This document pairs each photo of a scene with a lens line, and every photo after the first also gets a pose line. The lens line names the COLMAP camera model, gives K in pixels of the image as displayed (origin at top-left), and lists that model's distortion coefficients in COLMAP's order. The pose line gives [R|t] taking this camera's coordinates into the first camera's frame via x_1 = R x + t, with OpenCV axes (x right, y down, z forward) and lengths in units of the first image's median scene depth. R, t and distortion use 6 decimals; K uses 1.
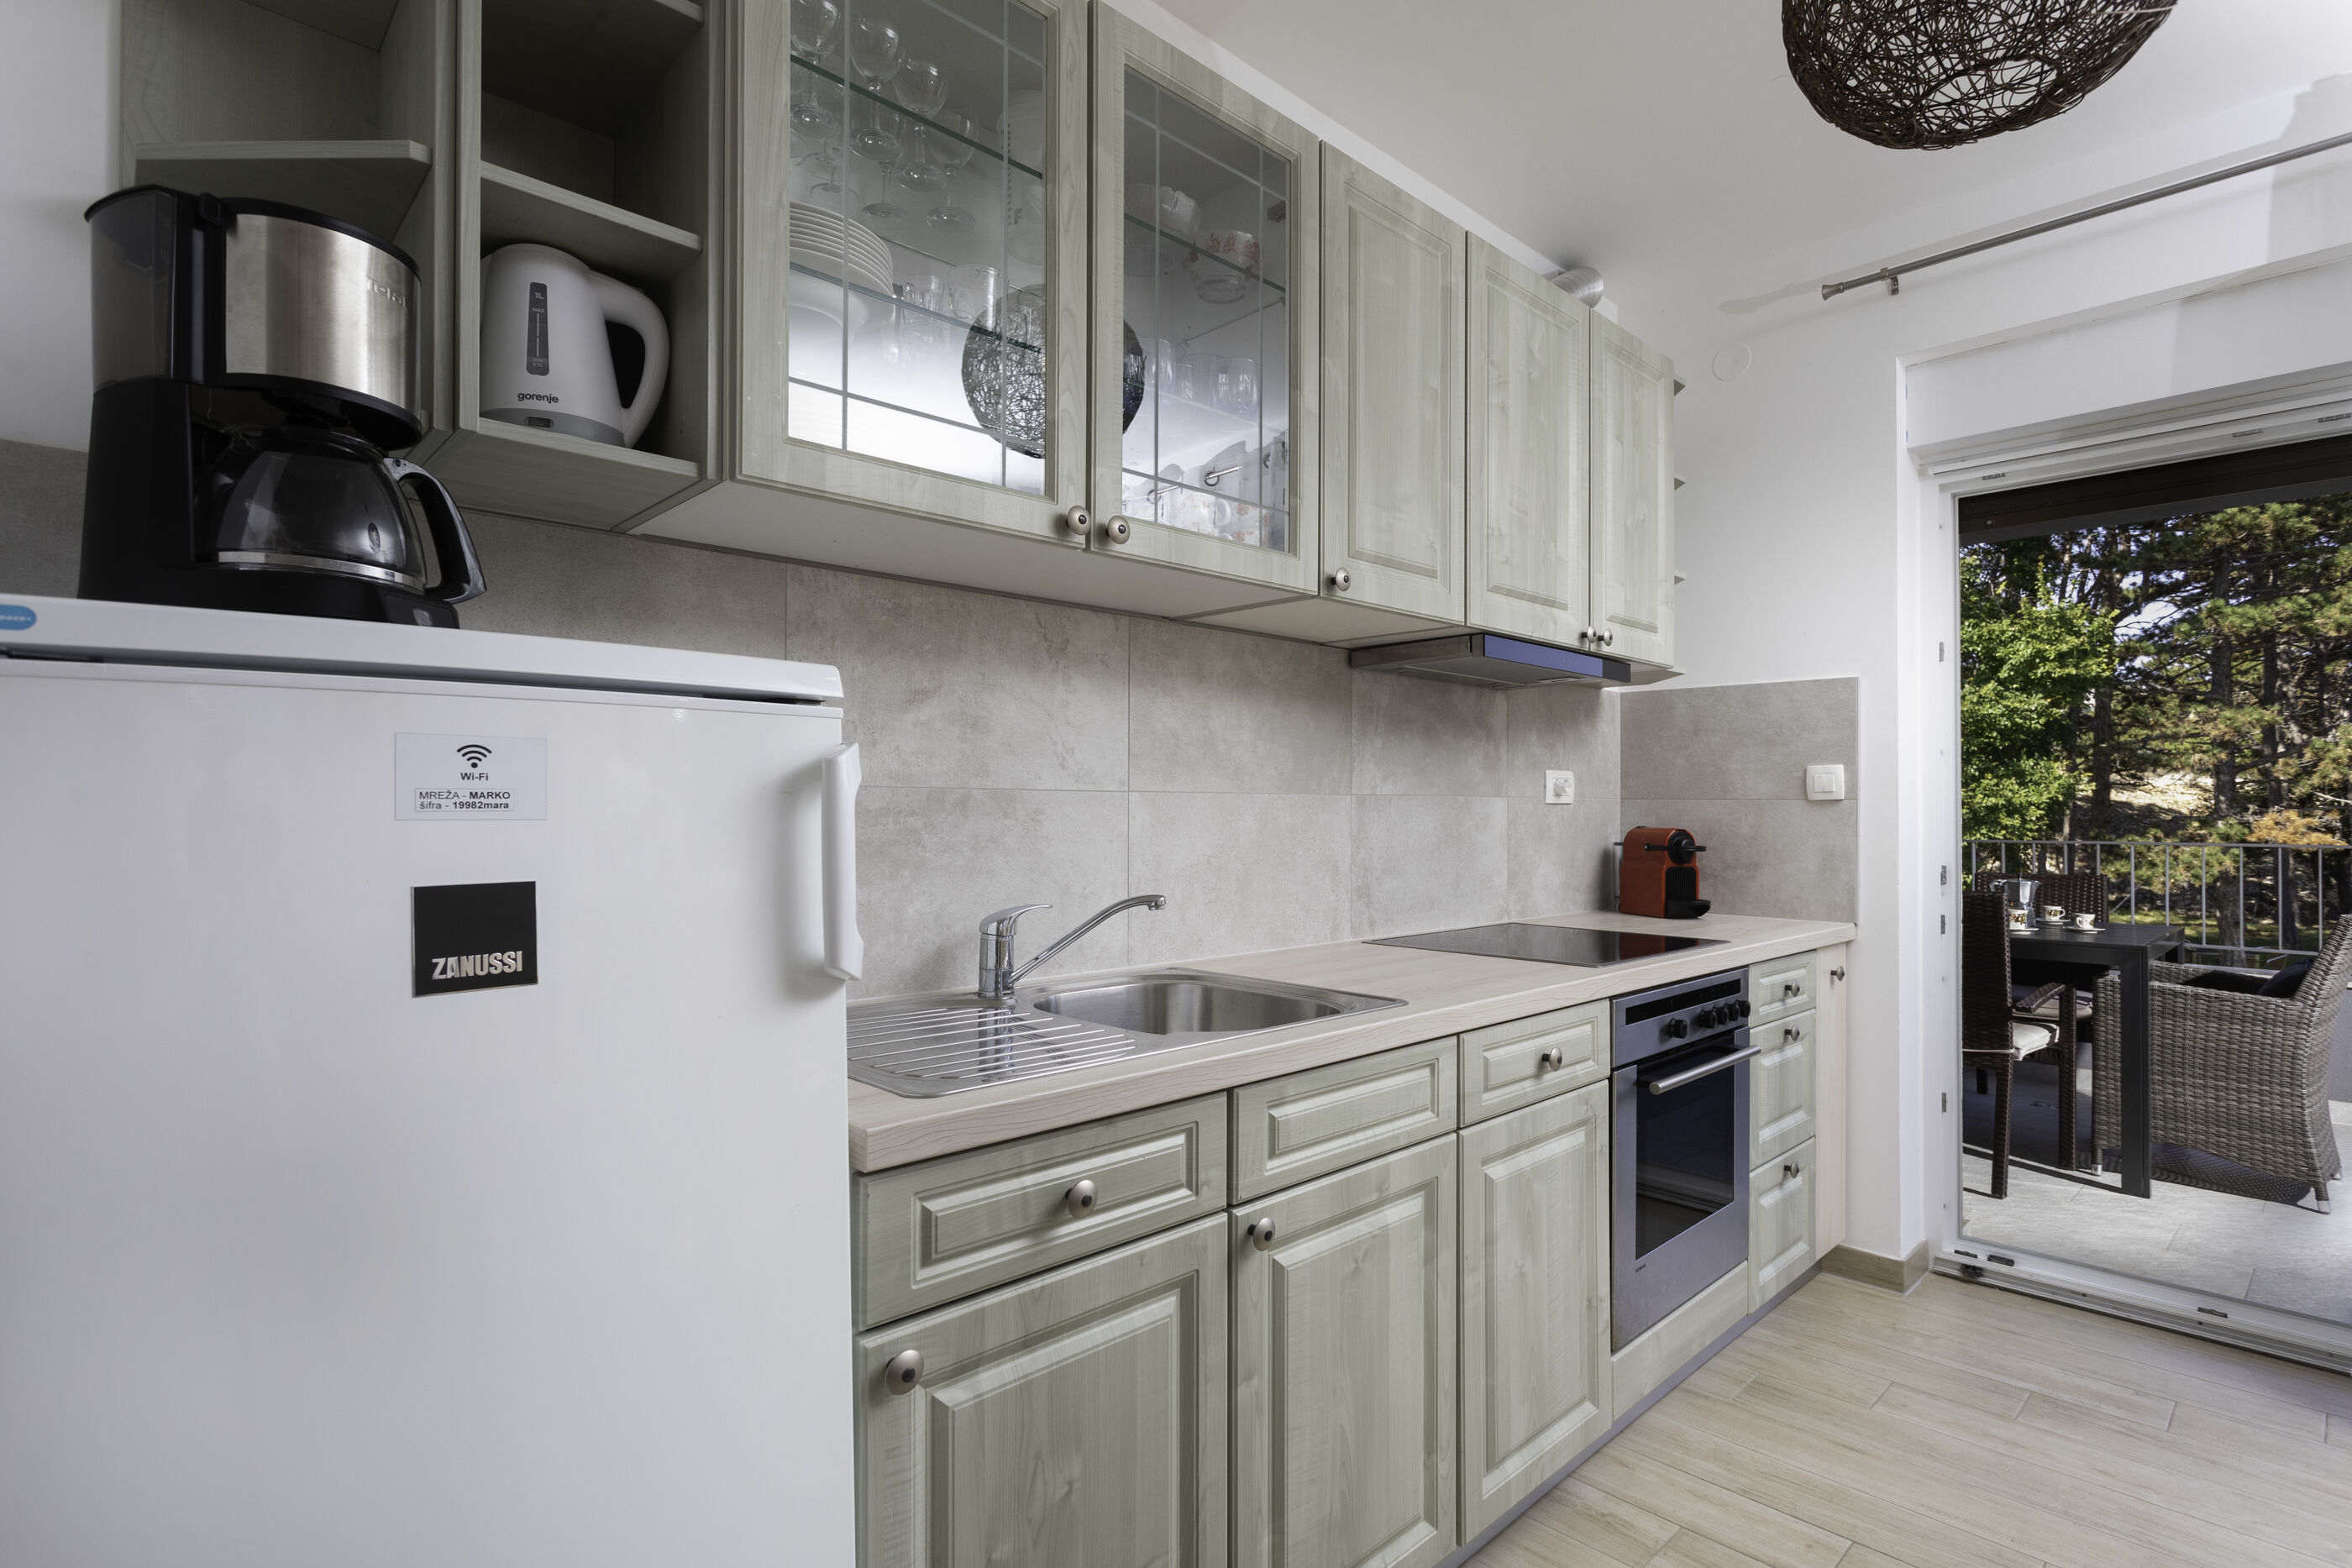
lens RADIAL K [[1097.3, 0, 1188.1], [0, 1097.3, 806.3], [0, 0, 1]] dist [-0.000301, 0.002537]
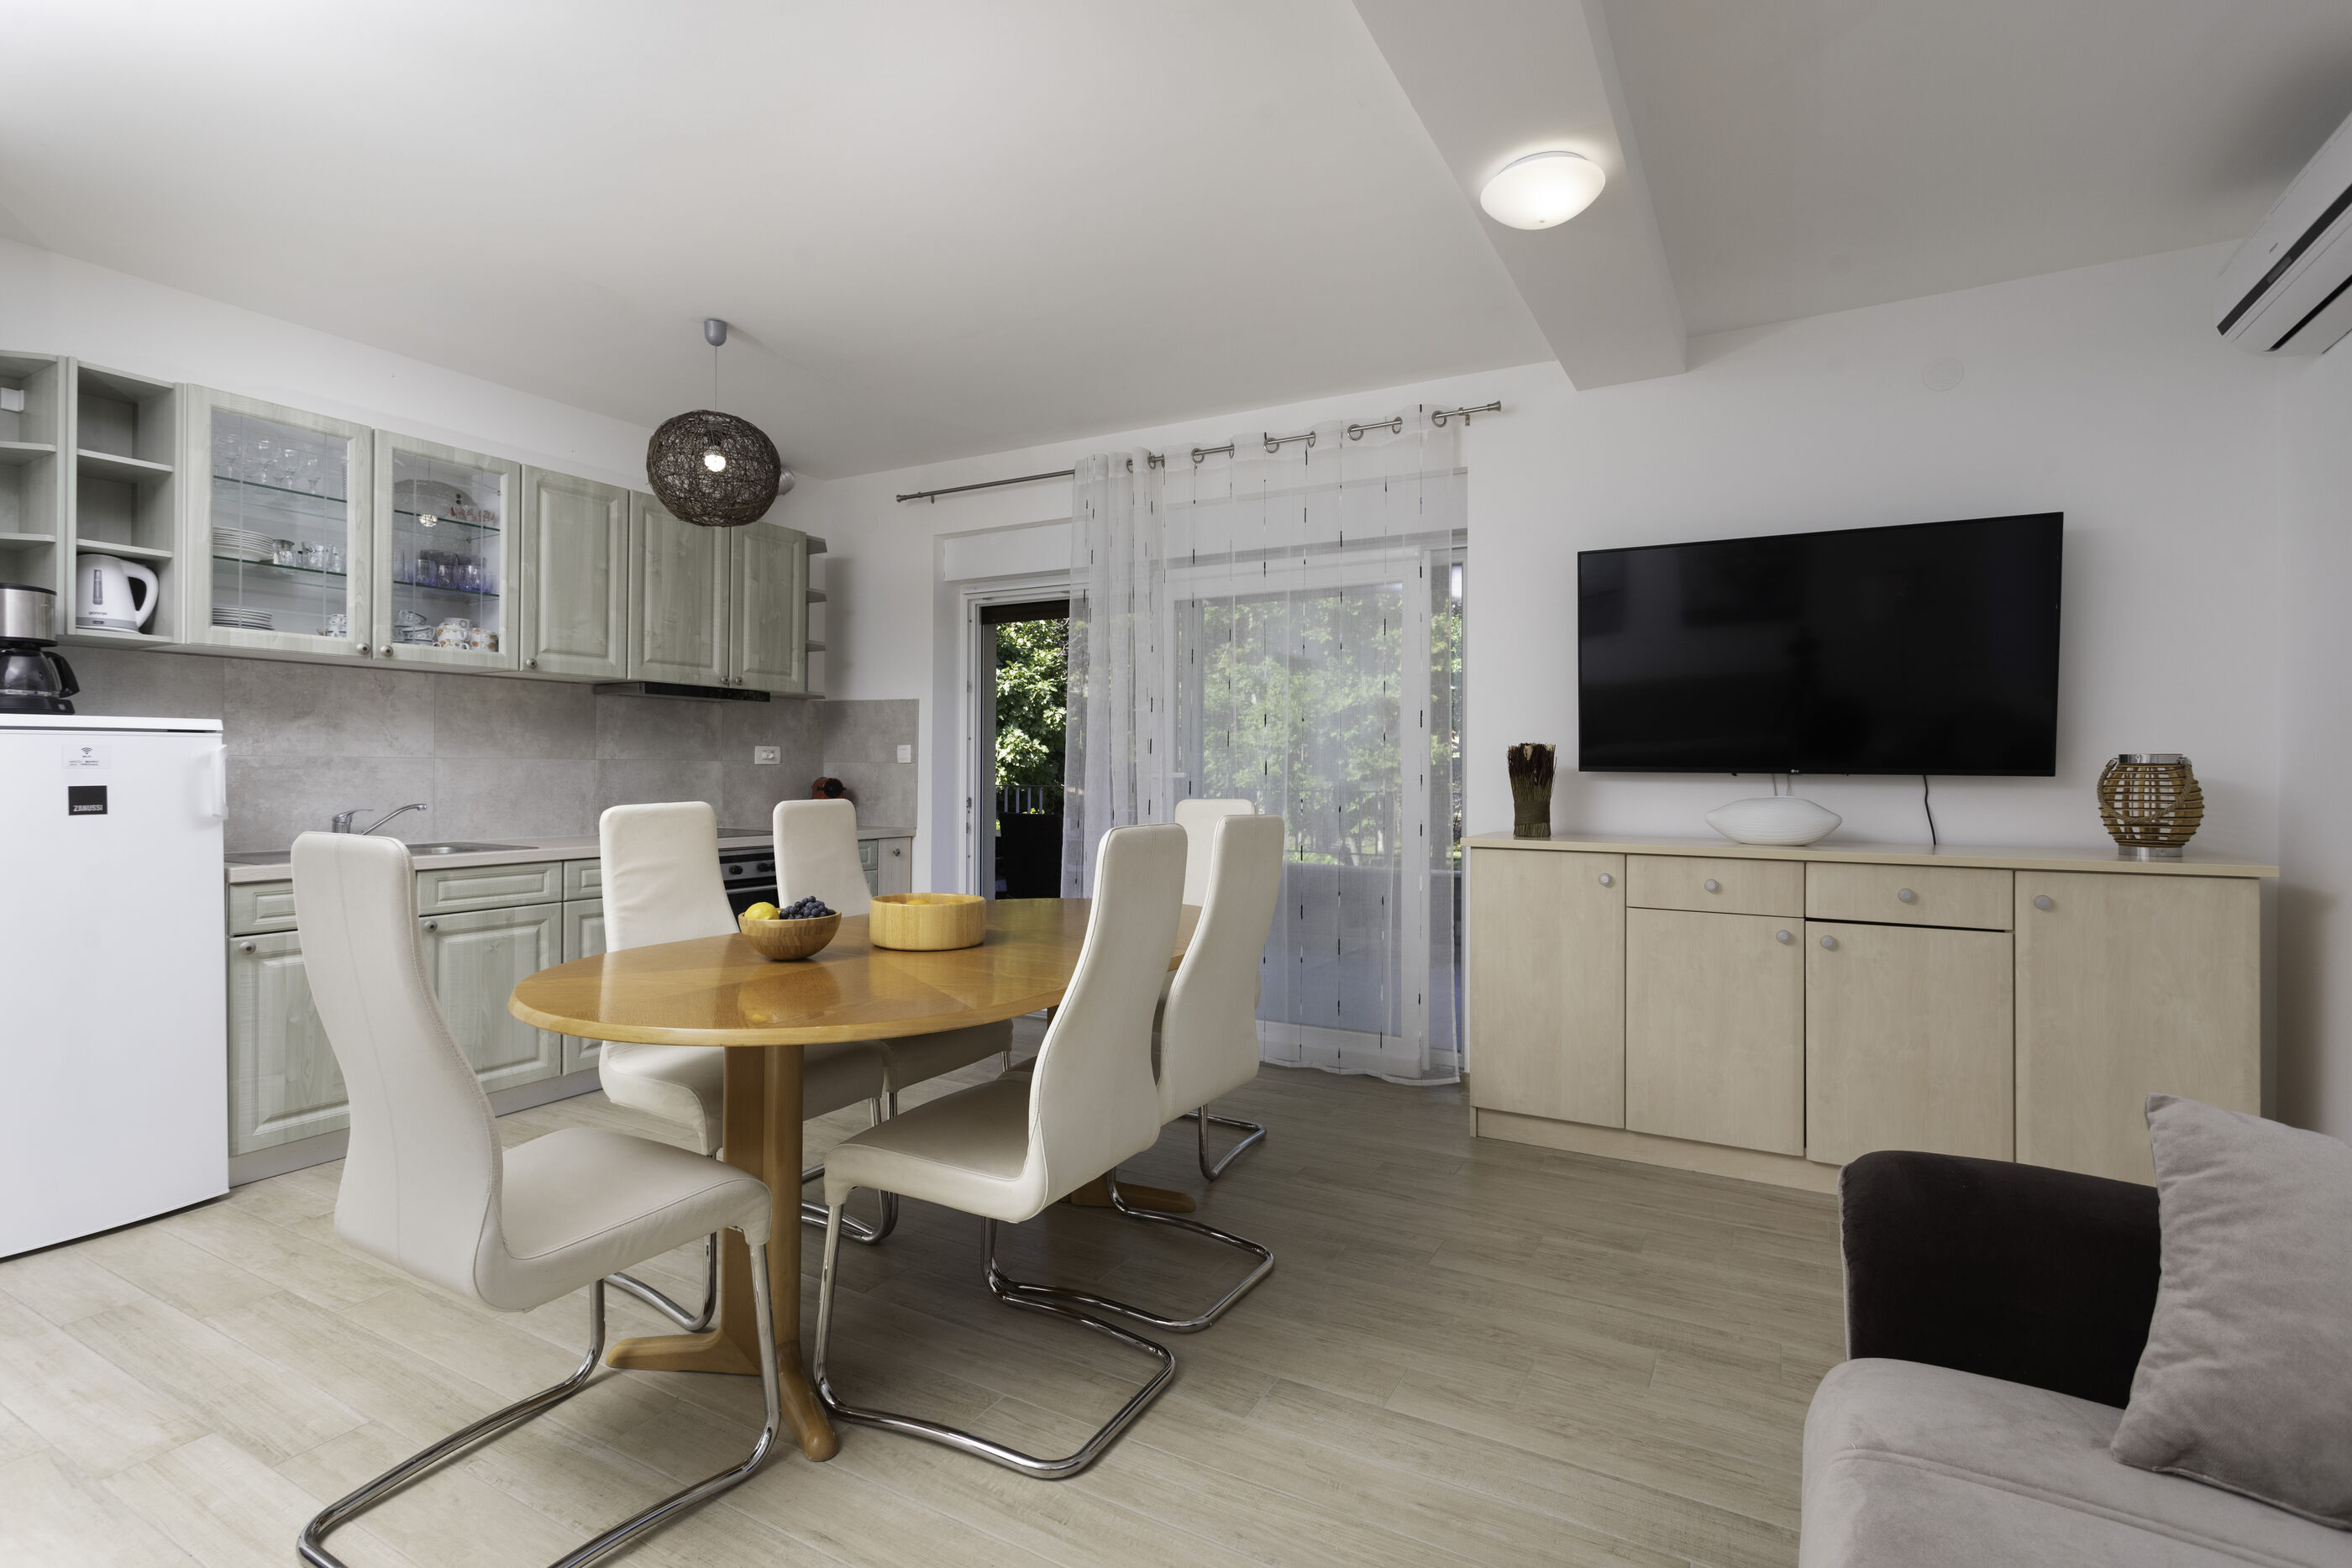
lens RADIAL K [[1097.3, 0, 1163.4], [0, 1097.3, 771.2], [0, 0, 1]] dist [-0.000301, 0.002537]
pose [[0.961521, 0.002934, 0.274717, 0.813001], [-0.004528, 0.999976, 0.005171, -0.006355], [-0.274695, -0.006216, 0.961511, -1.590410]]
